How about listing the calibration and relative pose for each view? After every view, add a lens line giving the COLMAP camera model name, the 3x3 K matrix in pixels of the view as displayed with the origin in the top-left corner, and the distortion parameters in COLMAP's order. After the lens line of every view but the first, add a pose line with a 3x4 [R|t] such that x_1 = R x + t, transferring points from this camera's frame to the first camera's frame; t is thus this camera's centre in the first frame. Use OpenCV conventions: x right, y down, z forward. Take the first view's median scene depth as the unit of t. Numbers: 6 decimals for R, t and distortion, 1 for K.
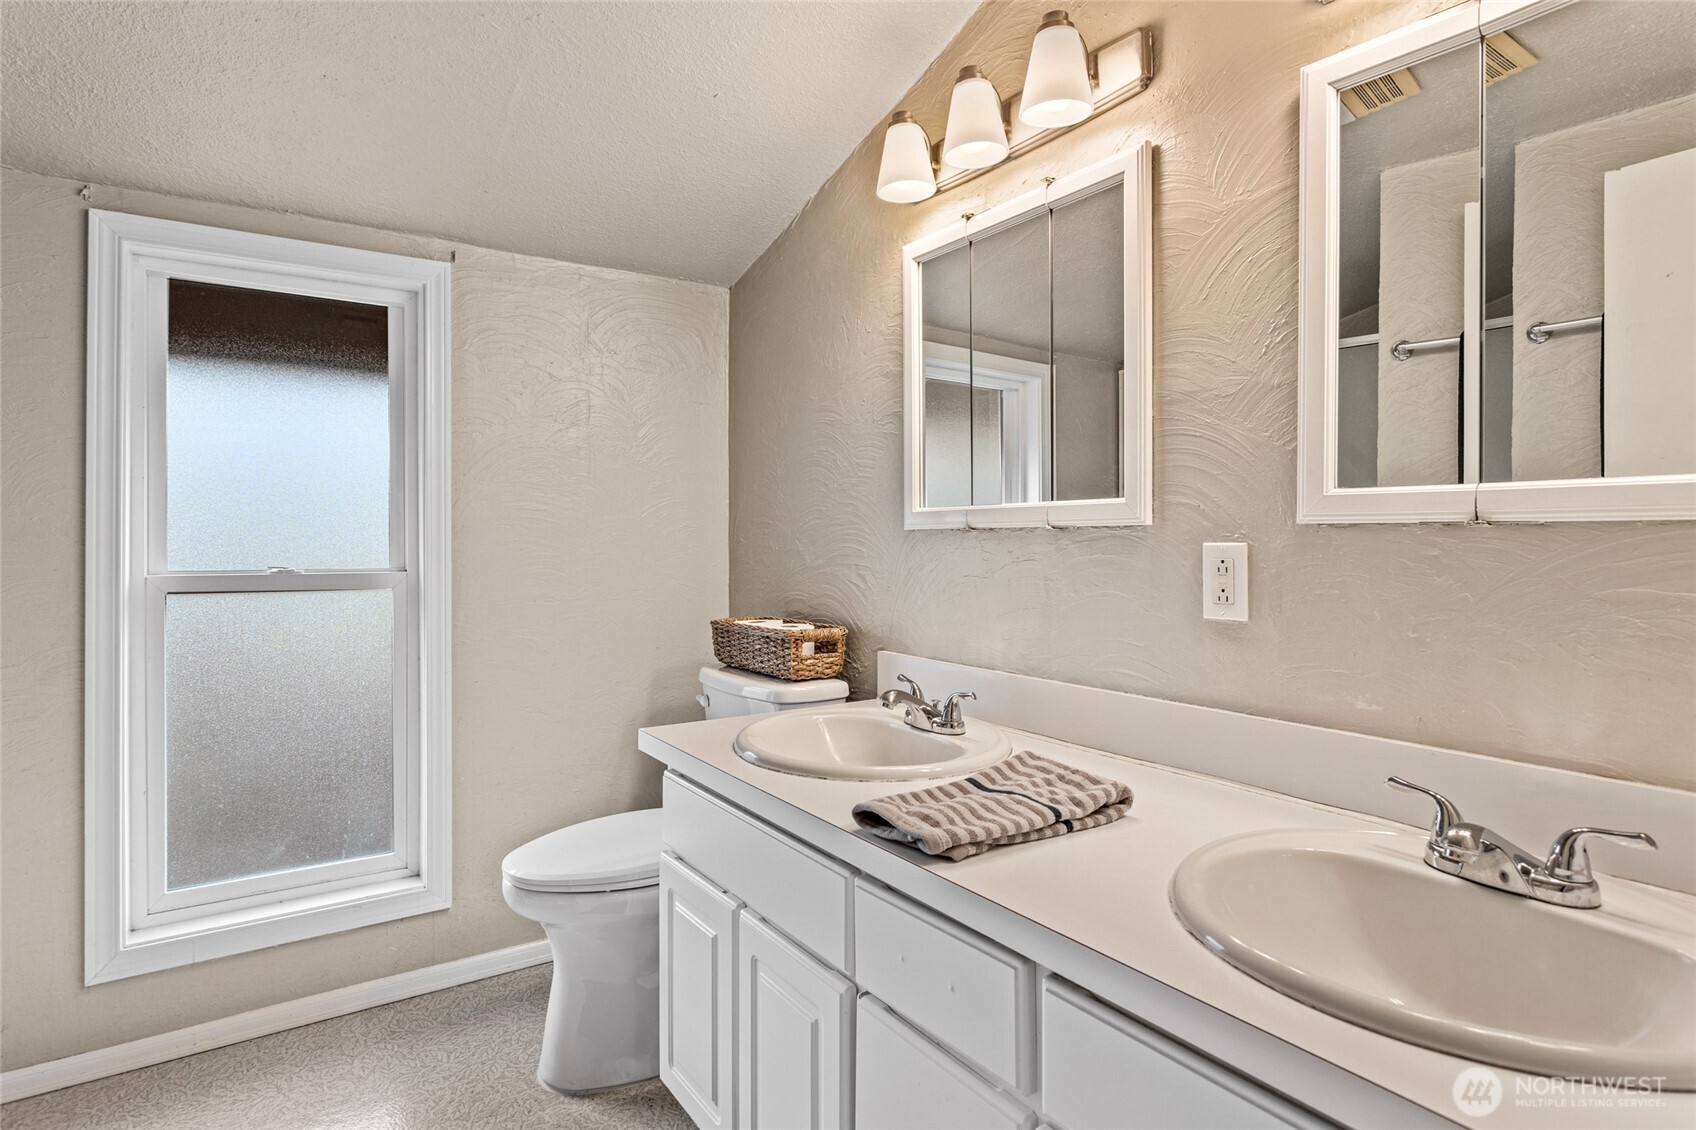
lens RADIAL K [[908.1, 0, 848.0], [0, 908.1, 565.0], [0, 0, 1]] dist [-0.001793, -0.000241]
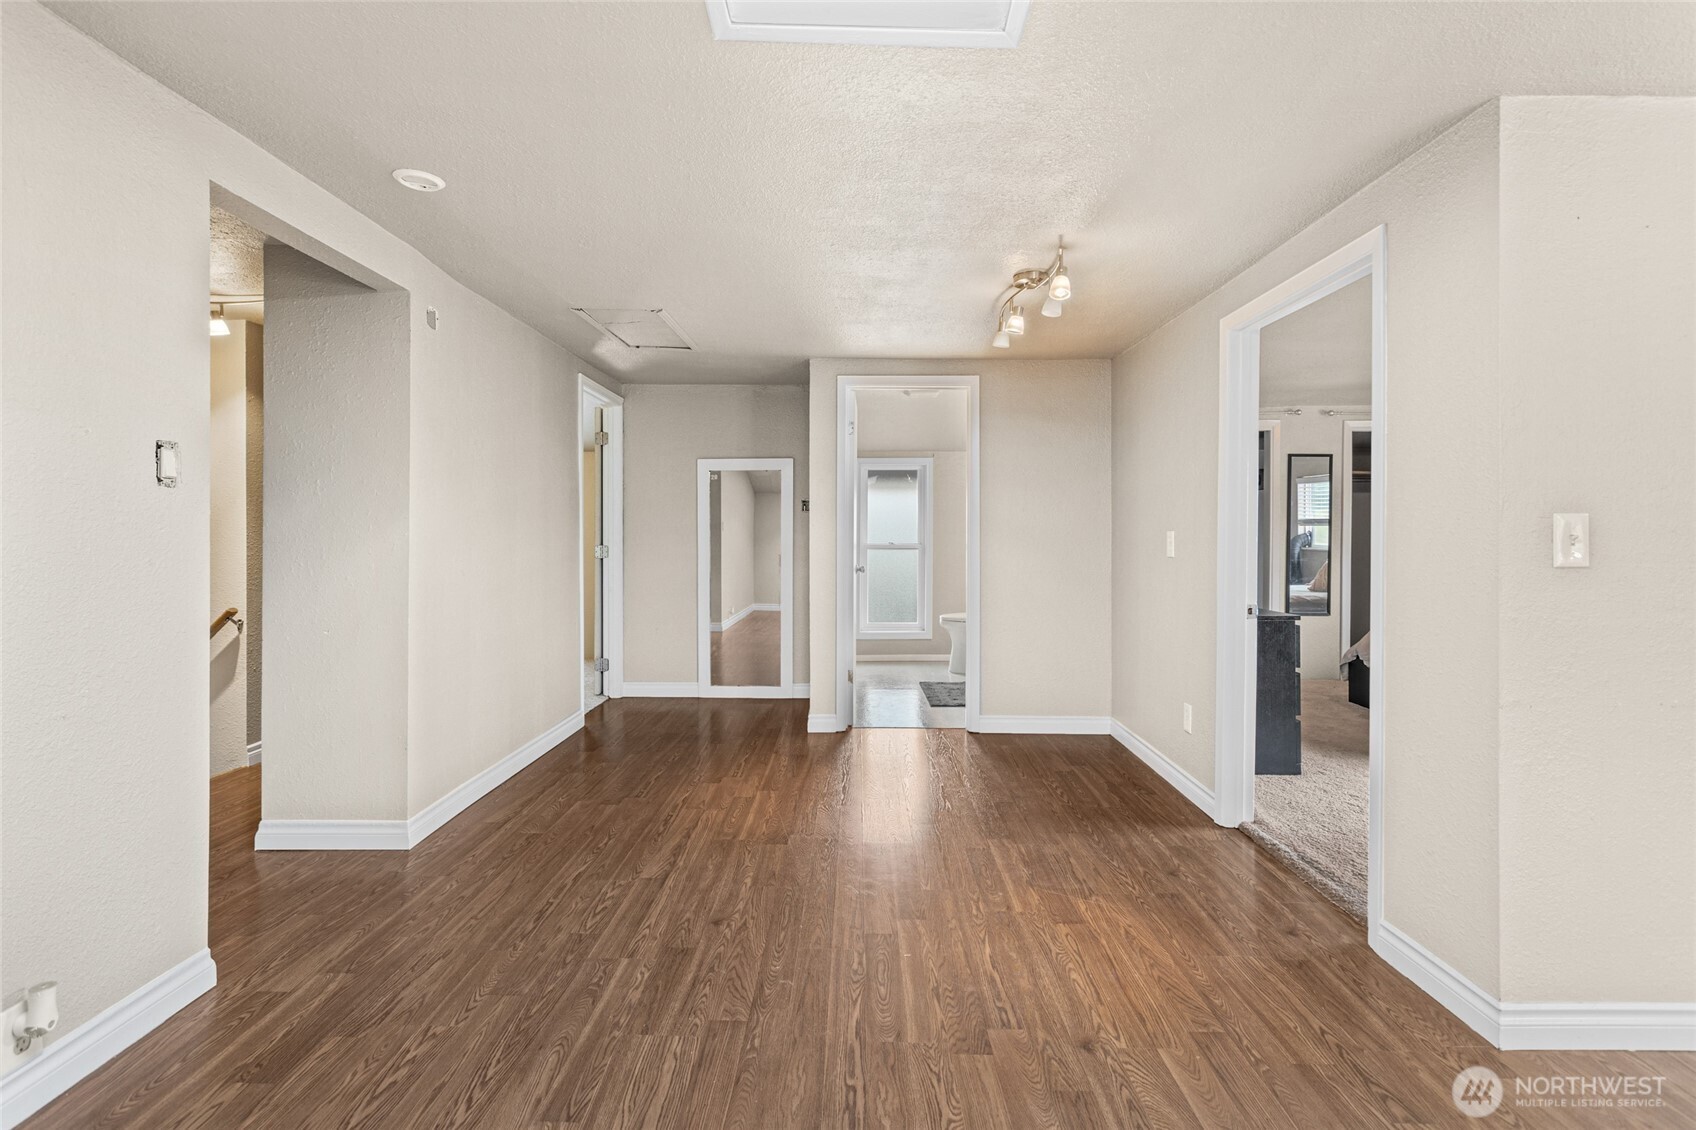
lens RADIAL K [[796.0, 0, 851.4], [0, 796.0, 541.7], [0, 0, 1]] dist [-0.001870, 0.001186]
pose [[0.830849, -0.000454, -0.556498, 1.030668], [-0.008859, 0.999862, -0.014043, 0.045200], [0.556428, 0.016598, 0.830730, -1.758862]]
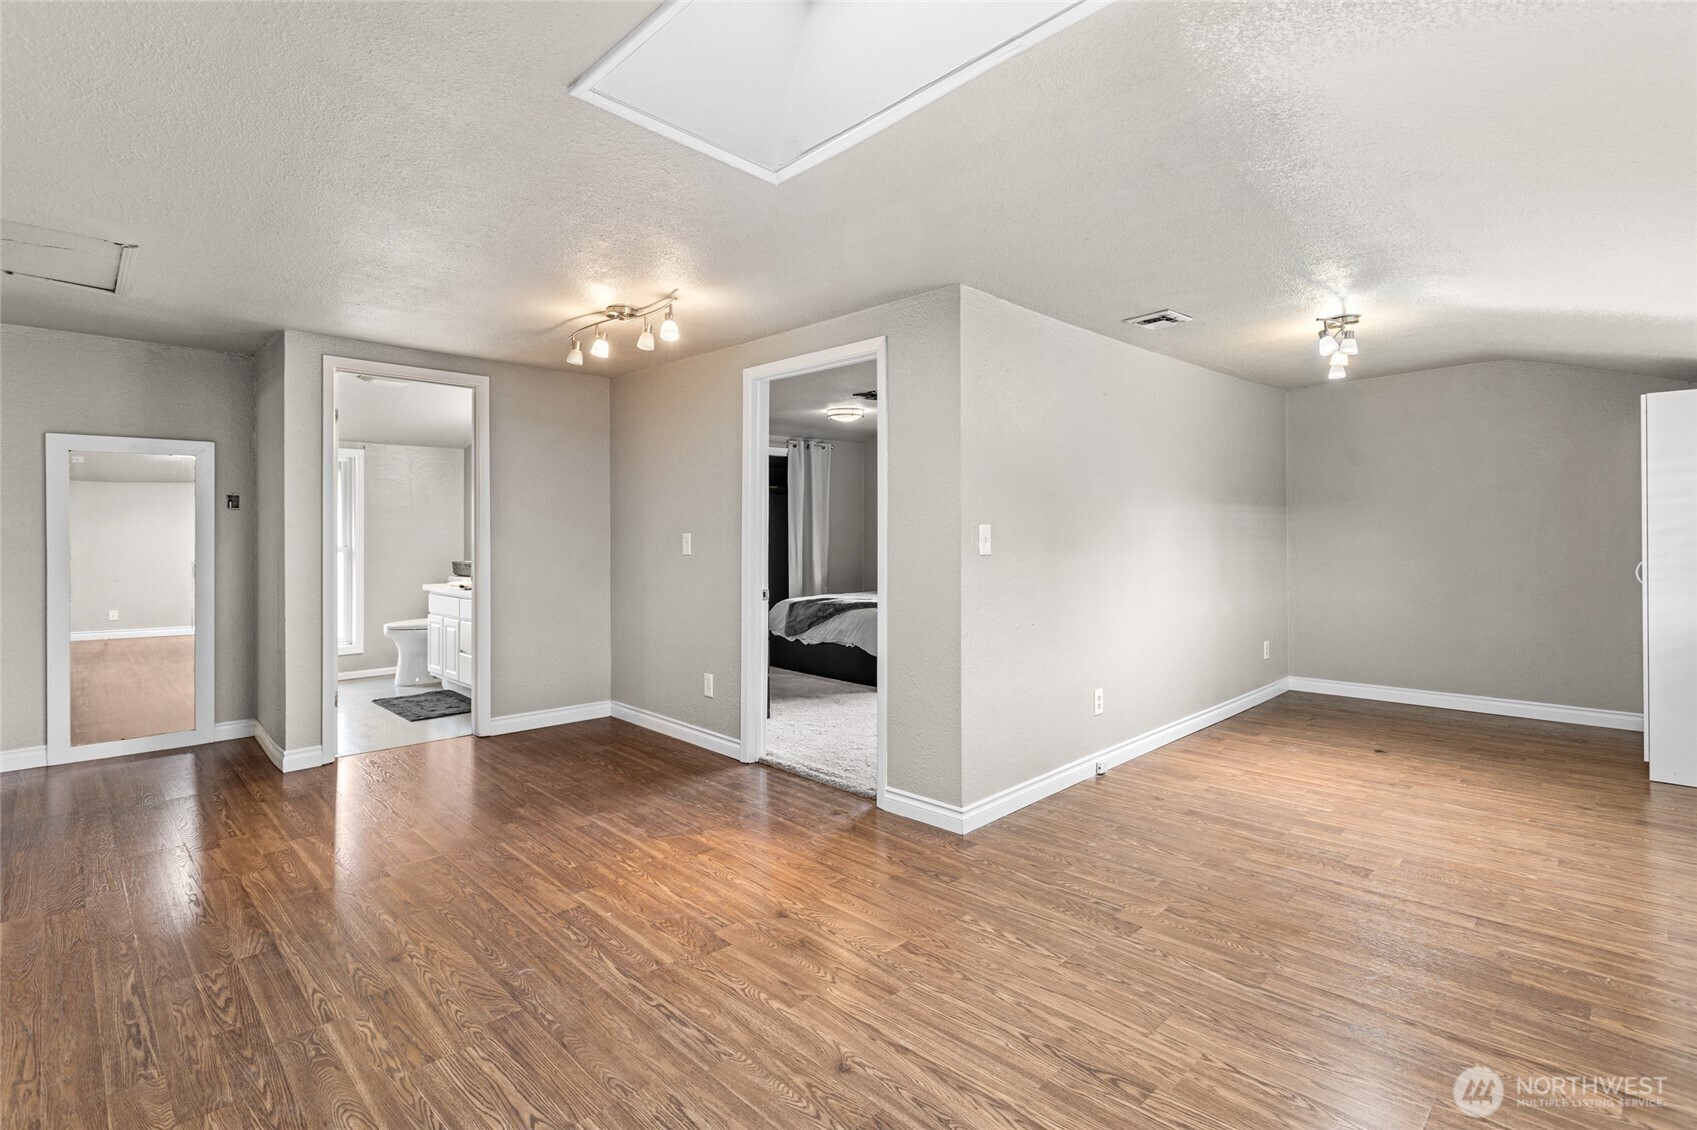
lens RADIAL K [[794.8, 0, 851.3], [0, 794.8, 532.1], [0, 0, 1]] dist [-0.003381, 0.000742]
pose [[0.978882, -0.007691, 0.204280, 0.659245], [0.012431, 0.999682, -0.021933, 0.040509], [-0.204047, 0.024009, 0.978667, -2.046939]]
